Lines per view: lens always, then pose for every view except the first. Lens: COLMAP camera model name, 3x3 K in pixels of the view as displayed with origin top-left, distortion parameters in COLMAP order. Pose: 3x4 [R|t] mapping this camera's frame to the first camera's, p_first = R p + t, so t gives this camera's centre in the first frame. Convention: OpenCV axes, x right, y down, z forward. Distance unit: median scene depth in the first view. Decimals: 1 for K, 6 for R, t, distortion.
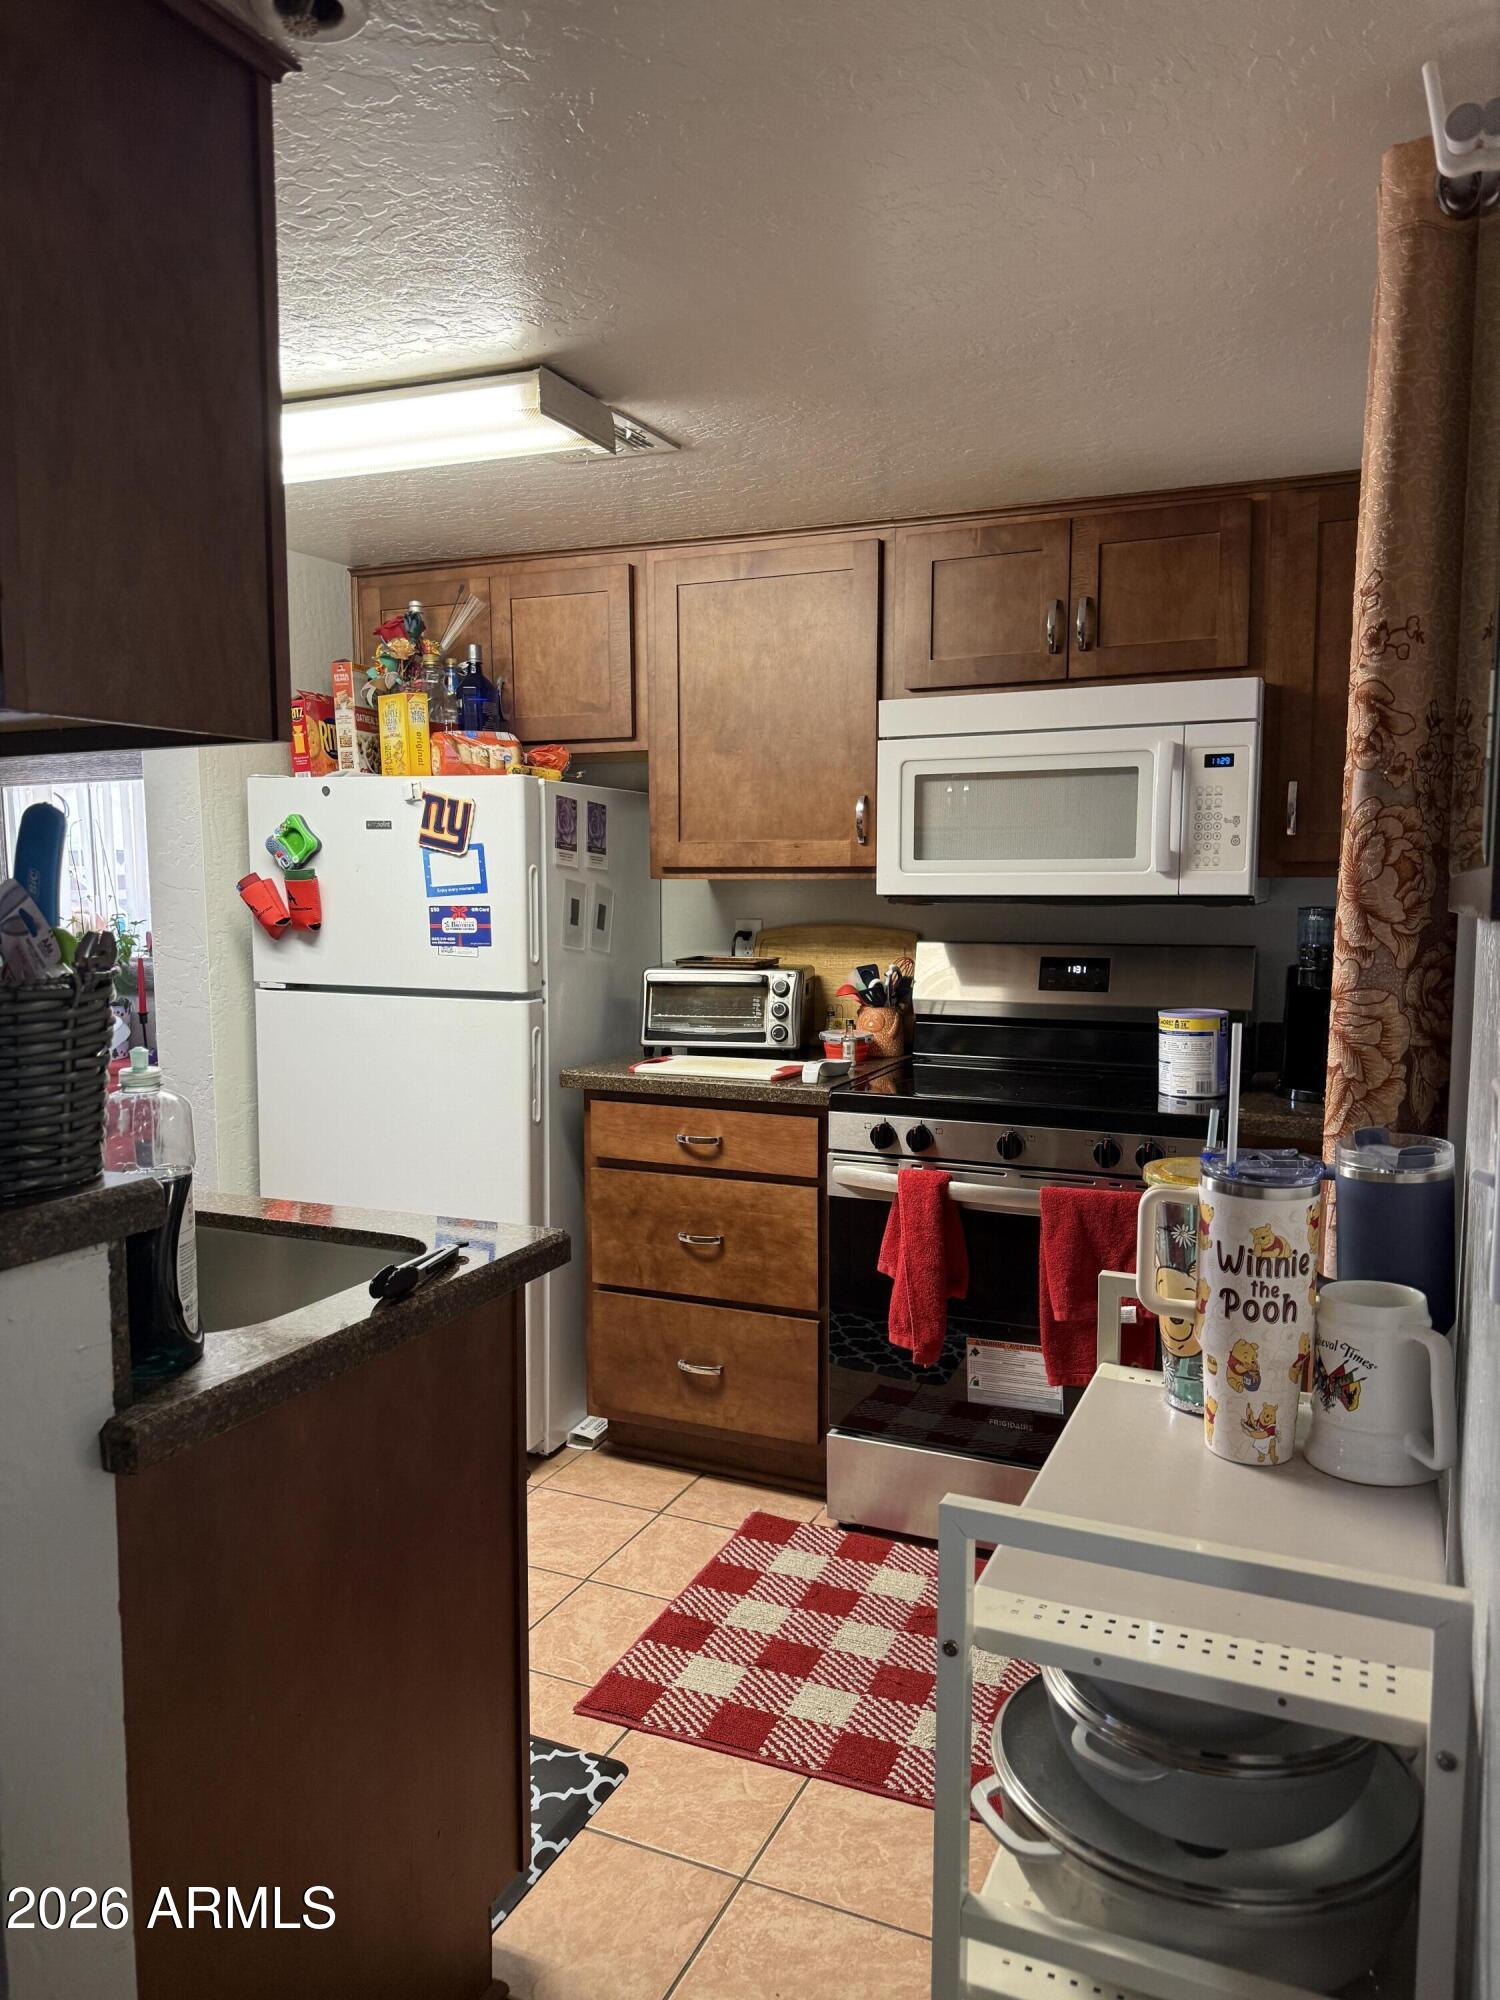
lens RADIAL K [[1393.5, 0, 758.0], [0, 1393.5, 1002.4], [0, 0, 1]] dist [0.049956, -0.002882]
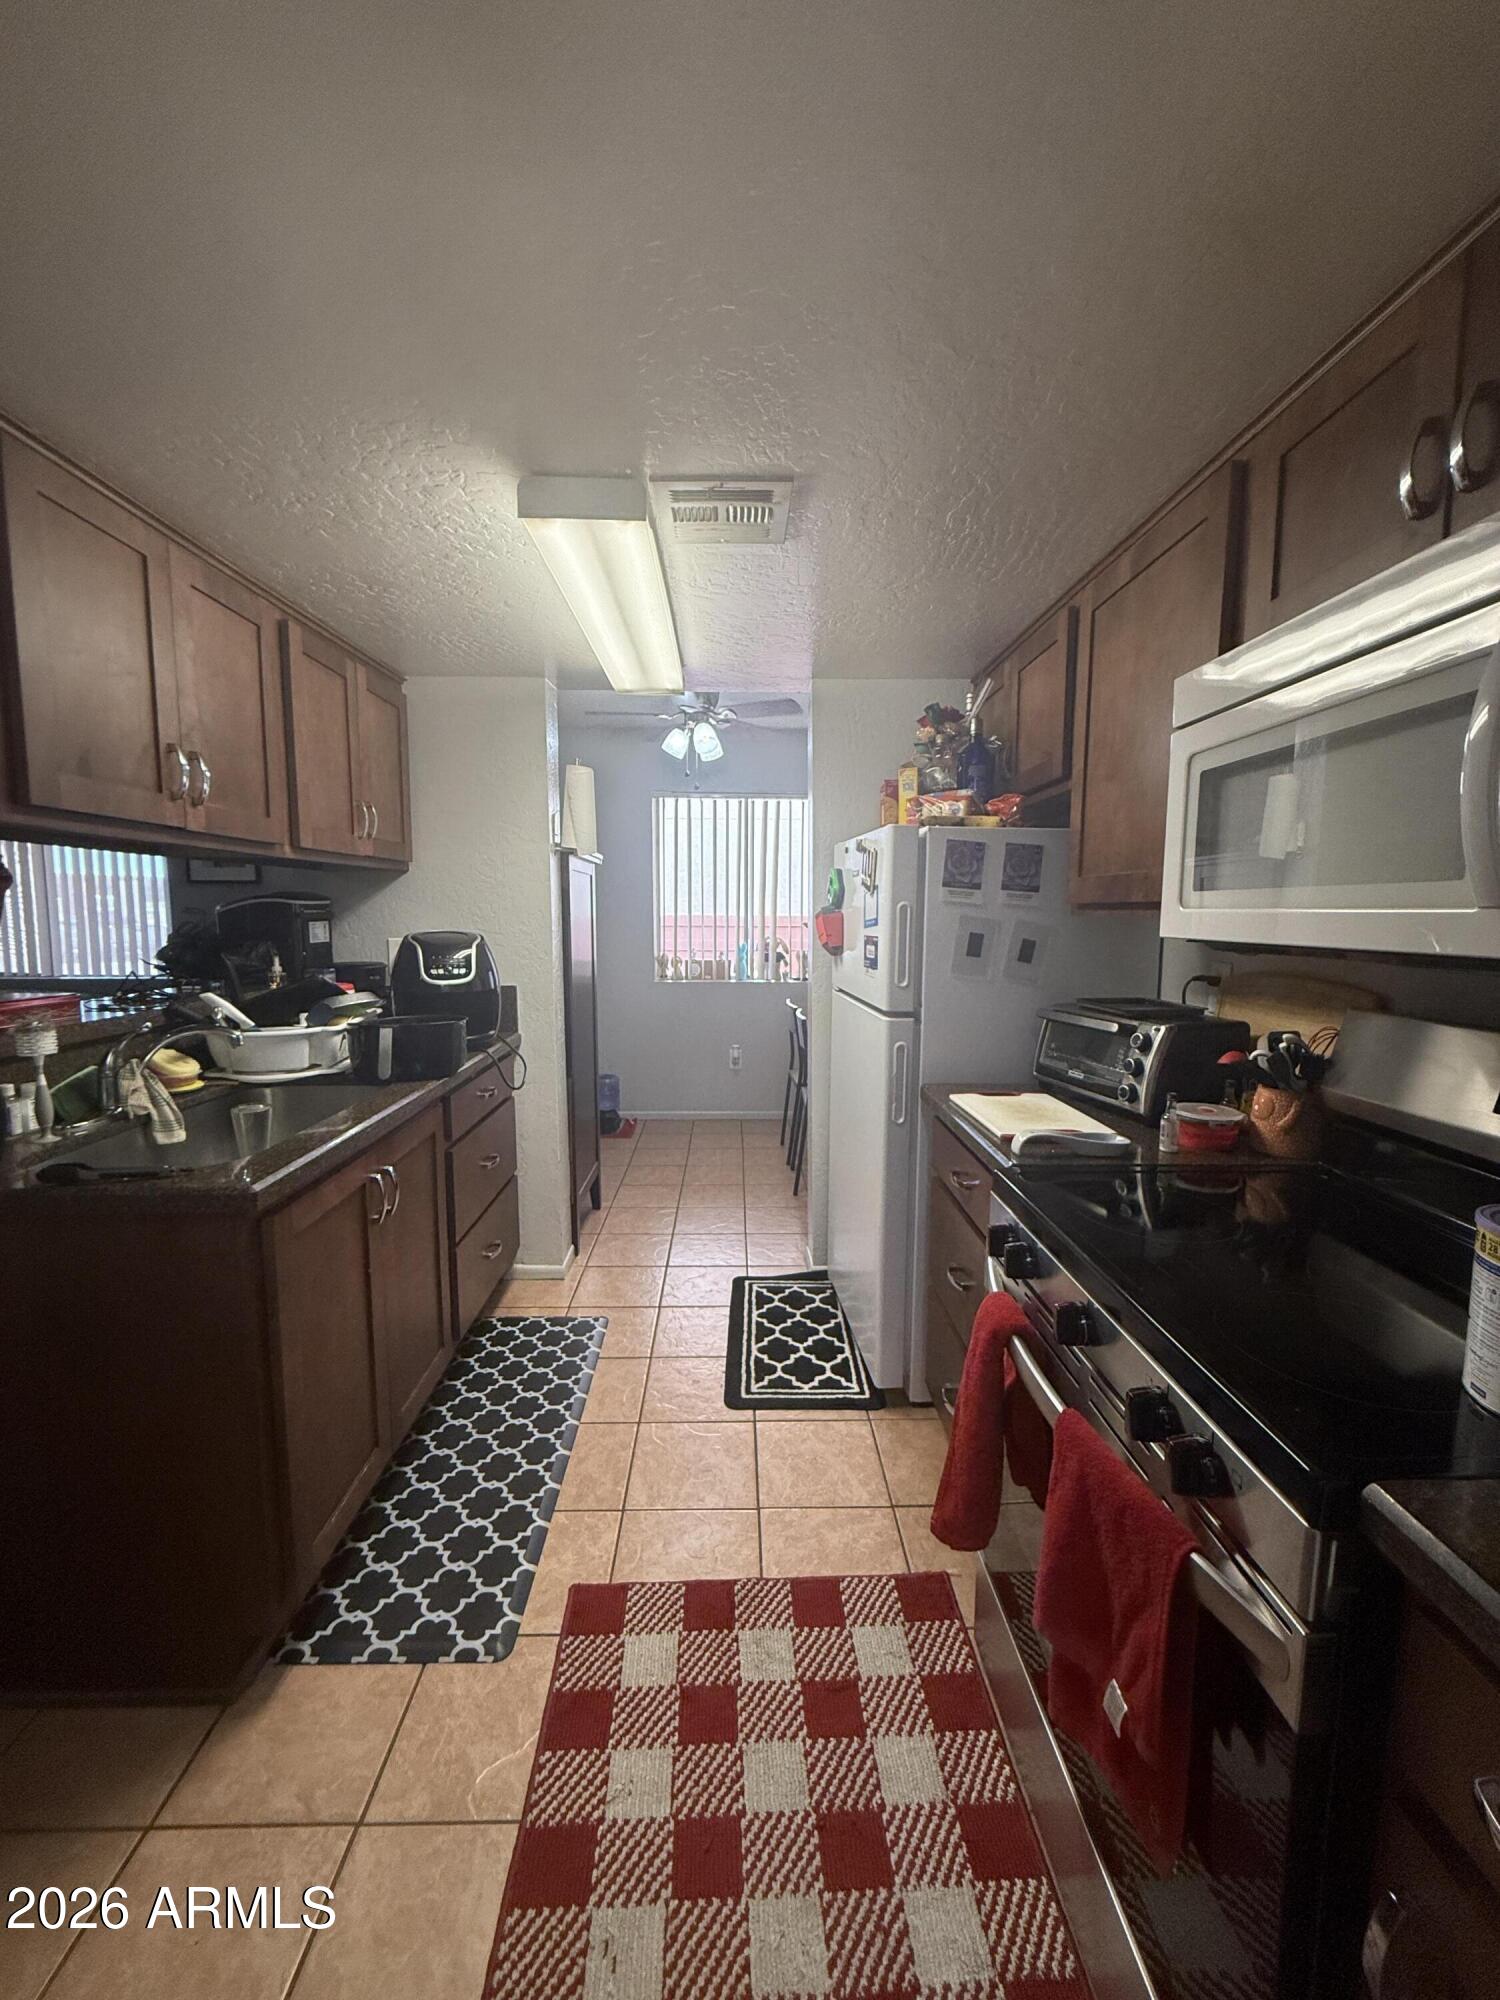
lens RADIAL K [[793.5, 0, 752.5], [0, 793.5, 992.1], [0, 0, 1]] dist [0.002832, -0.000013]
pose [[0.438994, 0.097035, -0.893235, 0.462375], [-0.092598, 0.993743, 0.062445, -0.065335], [0.893706, 0.055299, 0.445233, 0.730983]]
